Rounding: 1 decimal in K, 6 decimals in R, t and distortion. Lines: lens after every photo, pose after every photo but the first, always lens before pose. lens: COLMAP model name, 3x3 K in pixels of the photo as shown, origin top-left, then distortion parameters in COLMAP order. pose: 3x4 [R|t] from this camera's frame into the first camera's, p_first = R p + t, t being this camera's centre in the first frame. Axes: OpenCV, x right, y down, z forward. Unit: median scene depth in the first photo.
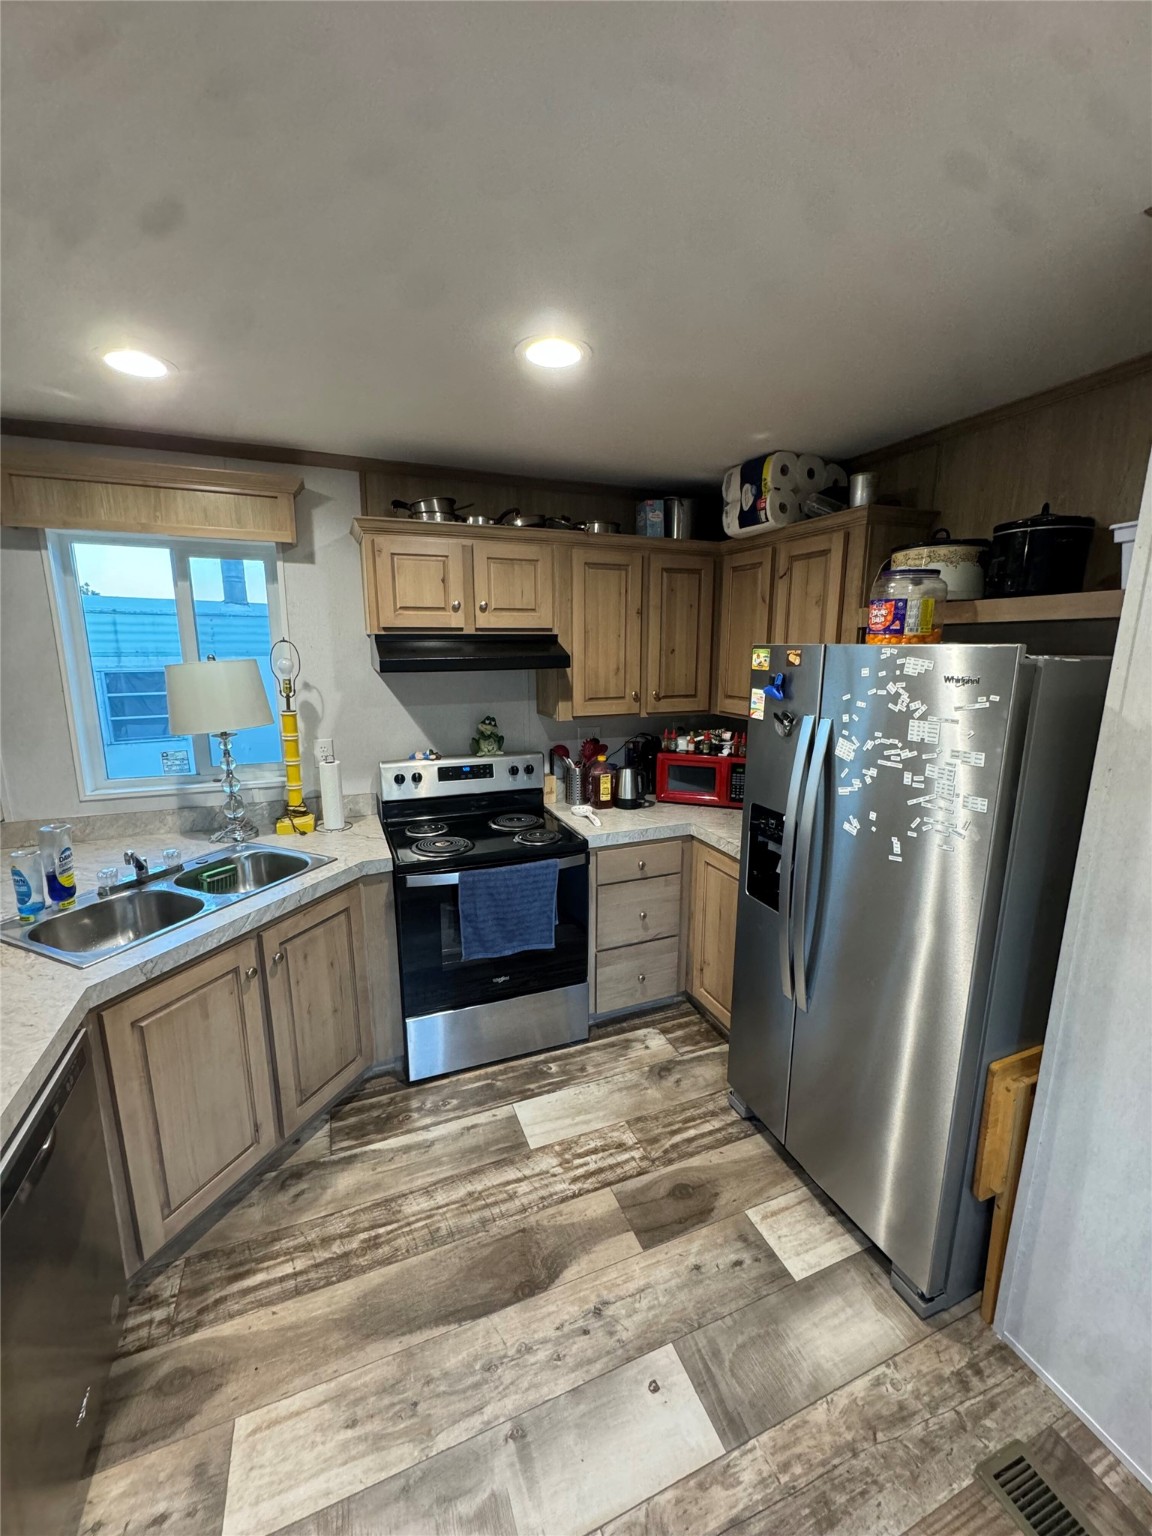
lens RADIAL K [[611.9, 0, 575.9], [0, 611.9, 767.2], [0, 0, 1]] dist [-0.003514, 0.000553]
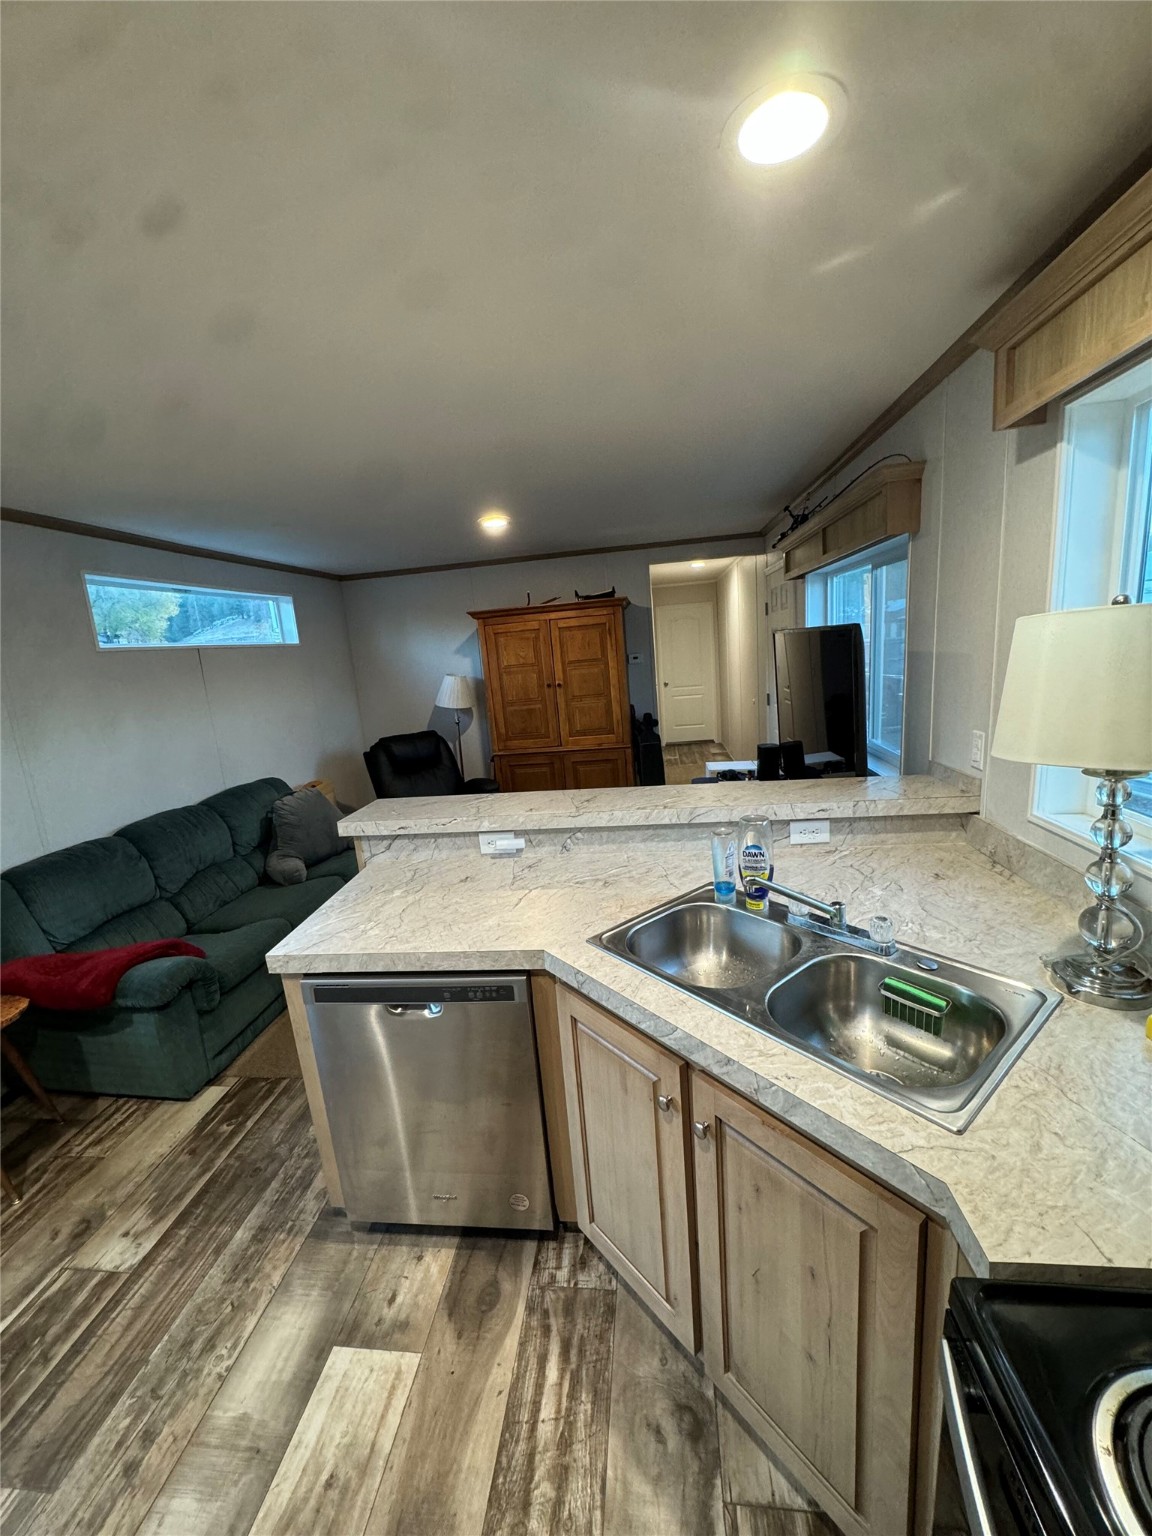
lens RADIAL K [[611.9, 0, 575.9], [0, 611.9, 767.2], [0, 0, 1]] dist [-0.003514, 0.000553]
pose [[-0.484285, 0.204427, -0.850692, 0.012467], [-0.096207, 0.953980, 0.284017, -0.182994], [0.869605, 0.219388, -0.442331, 1.047708]]
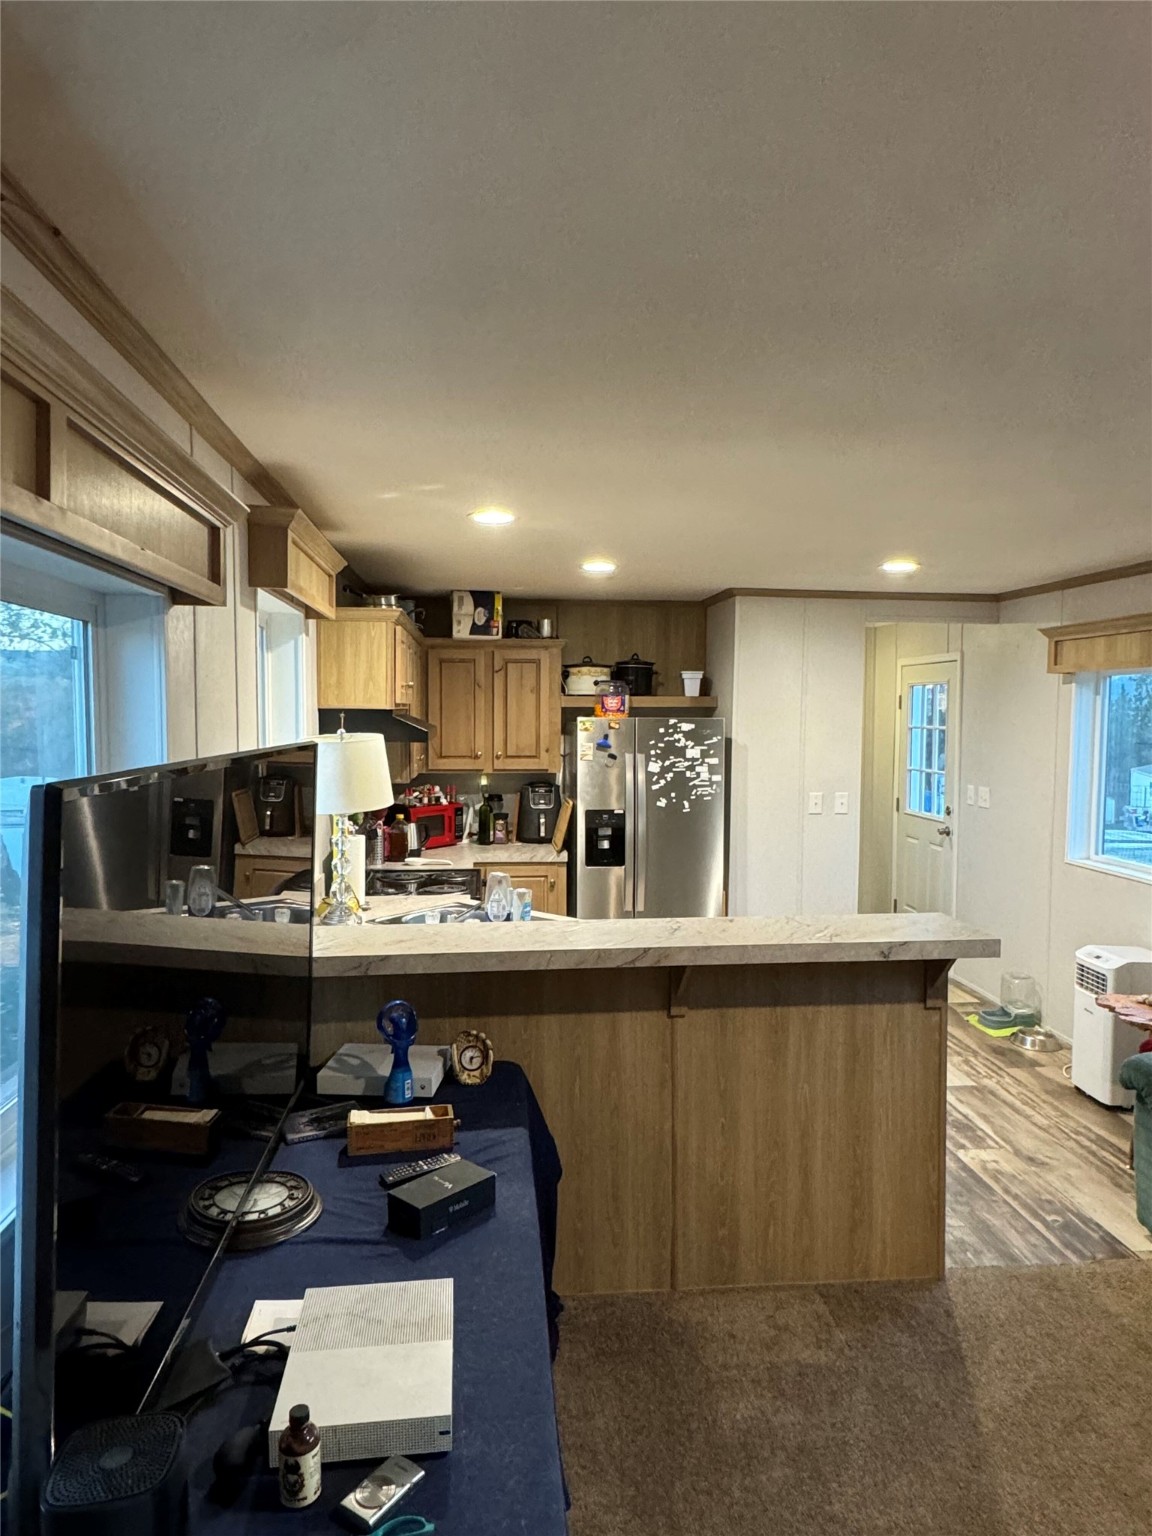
lens RADIAL K [[950.5, 0, 573.6], [0, 950.5, 763.1], [0, 0, 1]] dist [-0.003436, -0.002043]
pose [[0.280724, -0.050336, 0.958468, -2.325999], [0.184356, 0.982857, -0.002379, -0.072457], [-0.941917, 0.177367, 0.285191, 0.277647]]
